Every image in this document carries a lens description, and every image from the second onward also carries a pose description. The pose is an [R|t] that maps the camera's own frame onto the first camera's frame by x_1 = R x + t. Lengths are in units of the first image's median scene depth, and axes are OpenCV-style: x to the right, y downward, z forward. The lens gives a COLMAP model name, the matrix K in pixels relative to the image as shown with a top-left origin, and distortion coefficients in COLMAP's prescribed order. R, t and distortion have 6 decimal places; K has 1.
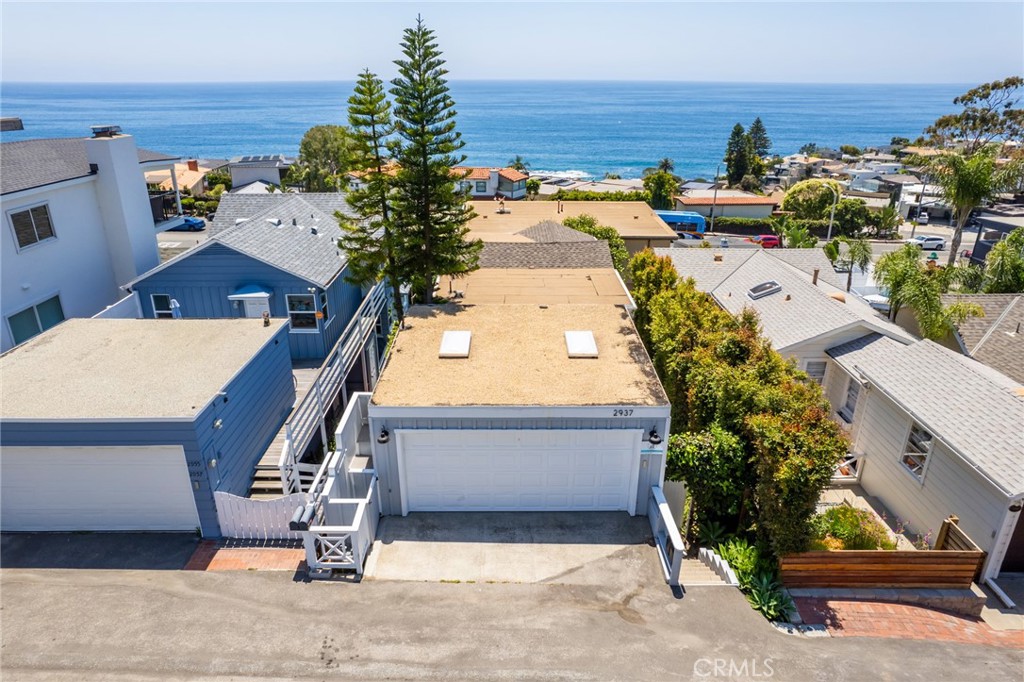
lens RADIAL K [[649.7, 0, 506.7], [0, 649.7, 345.1], [0, 0, 1]] dist [-0.067811, 0.055176]
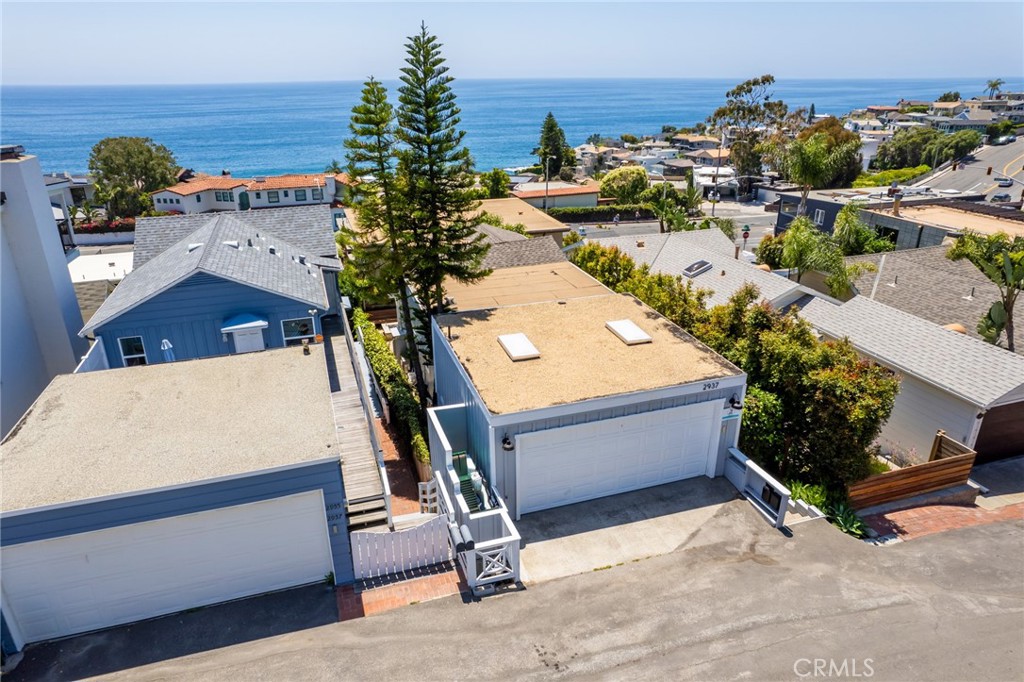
lens RADIAL K [[649.7, 0, 506.0], [0, 649.7, 345.7], [0, 0, 1]] dist [-0.067811, 0.055176]
pose [[0.951711, -0.126284, 0.279818, -0.345780], [0.125926, 0.991851, 0.019335, -0.022879], [-0.279979, 0.016835, 0.959858, 0.023433]]
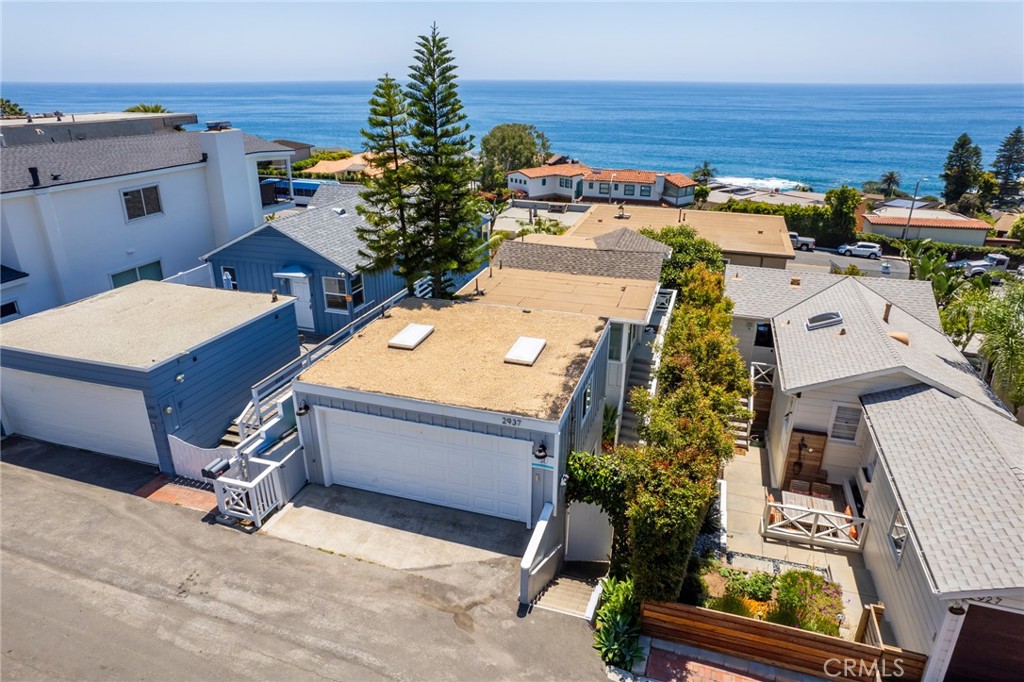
lens RADIAL K [[649.7, 0, 507.7], [0, 649.7, 344.6], [0, 0, 1]] dist [-0.067811, 0.055176]
pose [[0.951498, 0.118673, -0.283845, 0.333792], [-0.119113, 0.992755, 0.015774, -0.021144], [0.283660, 0.018800, 0.958741, 0.033587]]
